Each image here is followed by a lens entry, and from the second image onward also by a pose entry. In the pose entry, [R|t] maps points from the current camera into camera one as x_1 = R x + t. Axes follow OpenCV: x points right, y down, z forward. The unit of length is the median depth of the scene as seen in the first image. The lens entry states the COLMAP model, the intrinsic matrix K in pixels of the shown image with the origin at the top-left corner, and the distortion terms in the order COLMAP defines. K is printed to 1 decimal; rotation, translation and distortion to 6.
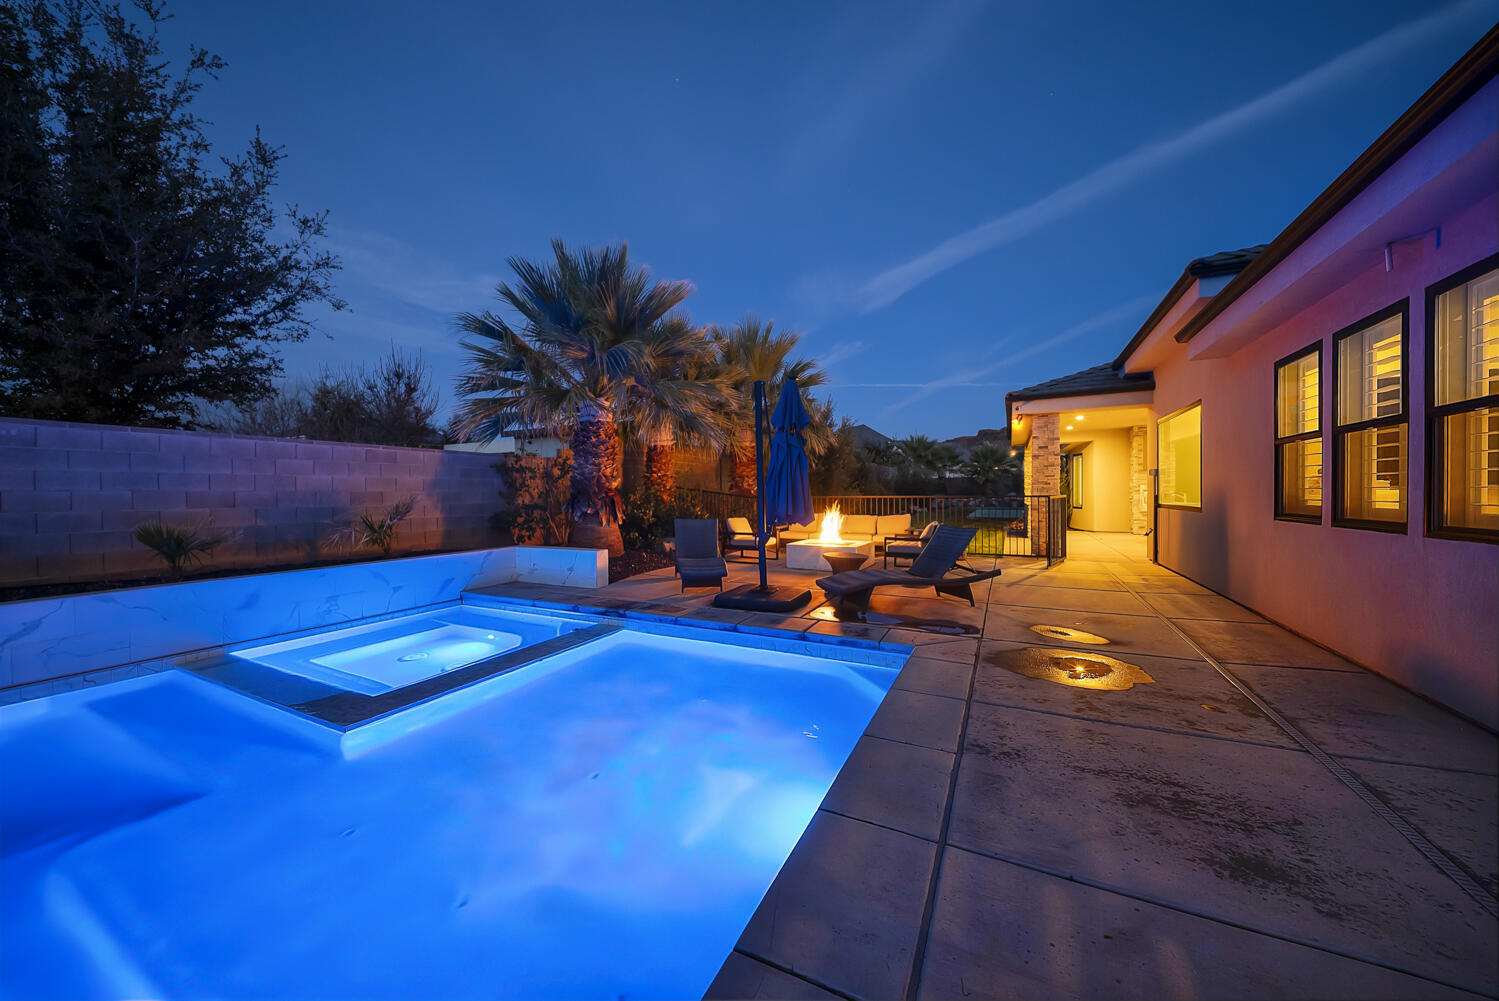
lens RADIAL K [[523.9, 0, 750.9], [0, 523.9, 494.4], [0, 0, 1]] dist [0.020366, -0.013663]
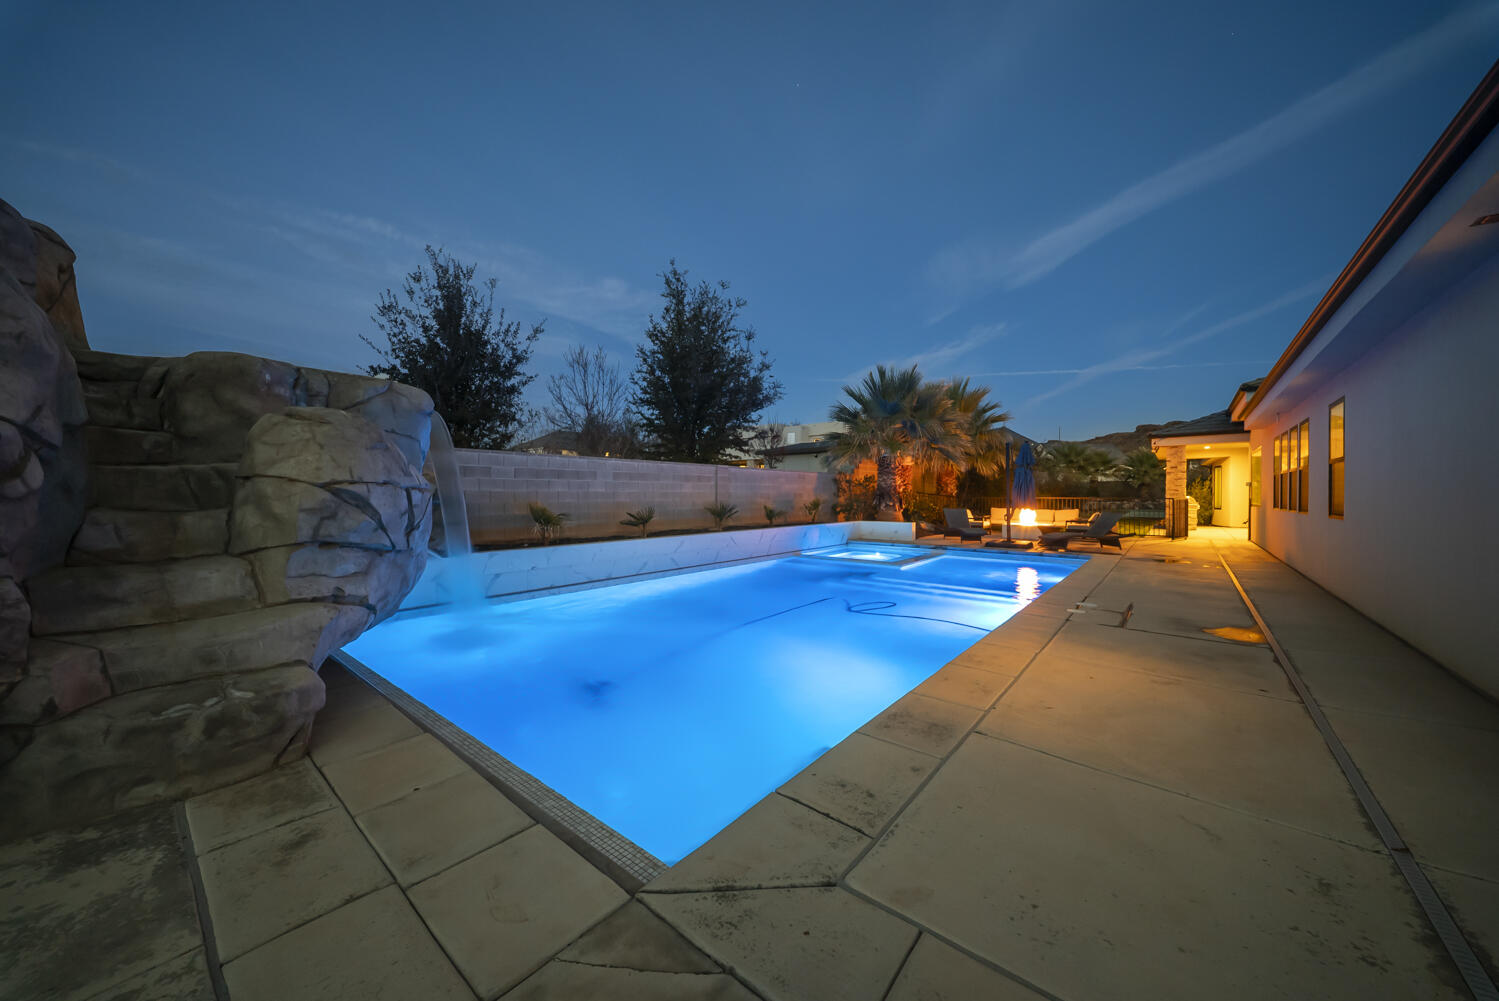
lens RADIAL K [[523.9, 0, 750.9], [0, 523.9, 494.4], [0, 0, 1]] dist [0.020366, -0.013663]
pose [[0.975180, 0.008197, -0.221263, -0.359845], [-0.008521, 0.999964, -0.000513, 0.002857], [0.221250, 0.002386, 0.975214, -0.901712]]
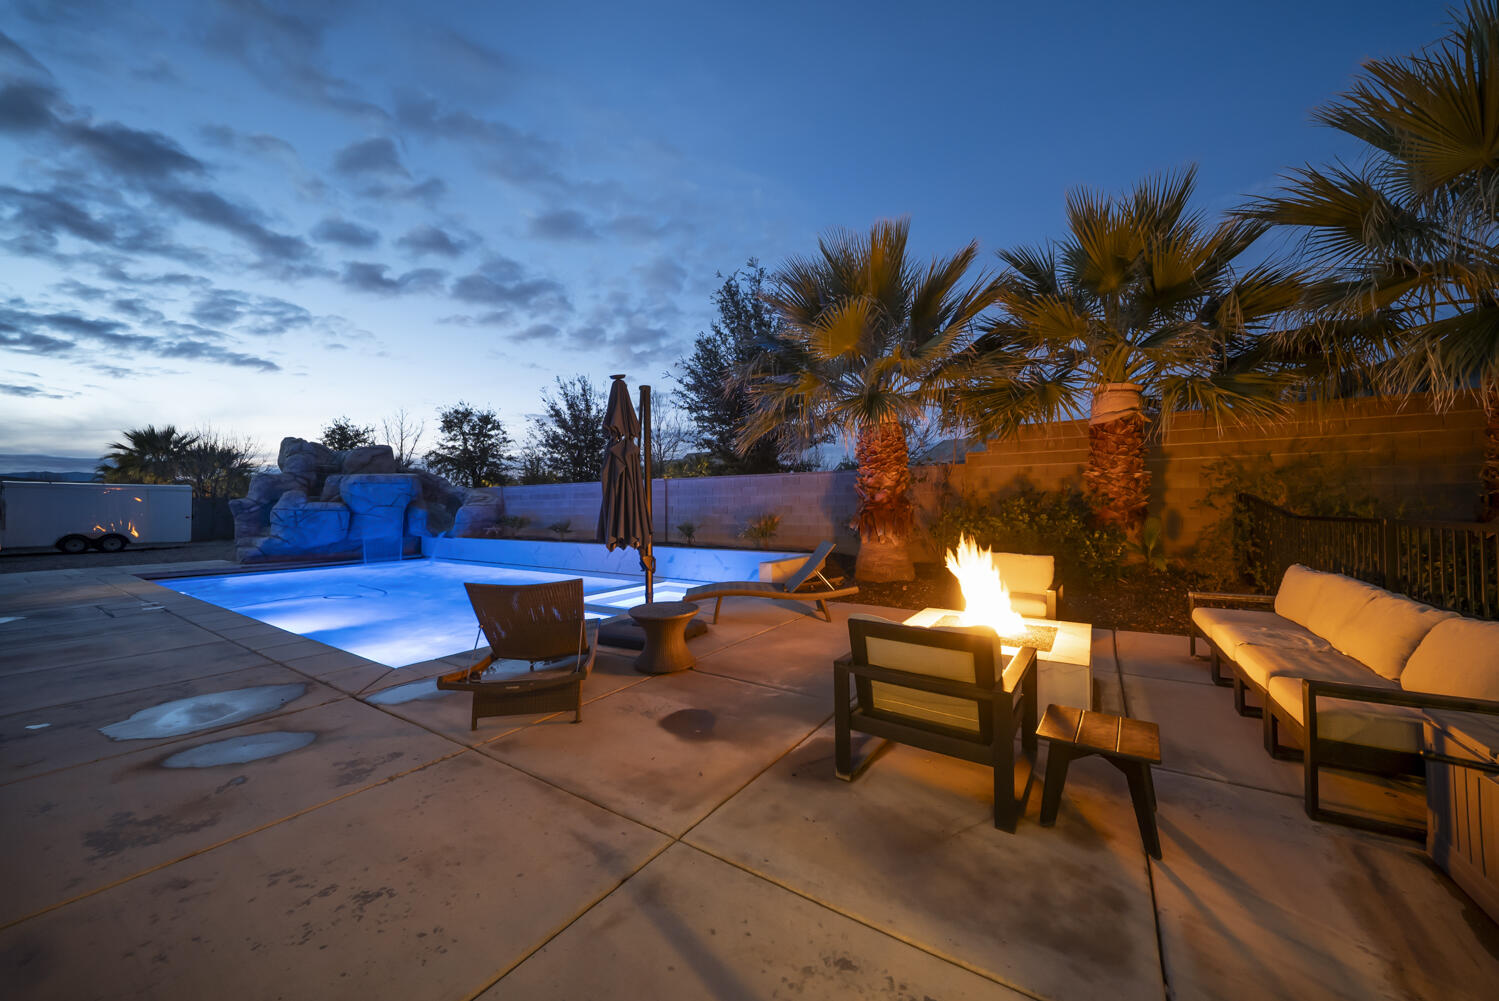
lens RADIAL K [[523.9, 0, 750.9], [0, 523.9, 494.4], [0, 0, 1]] dist [0.020366, -0.013663]
pose [[-0.121226, -0.016815, -0.992483, 0.596763], [0.005764, 0.999828, -0.017643, -0.008713], [0.992608, -0.007860, -0.121108, 0.870748]]
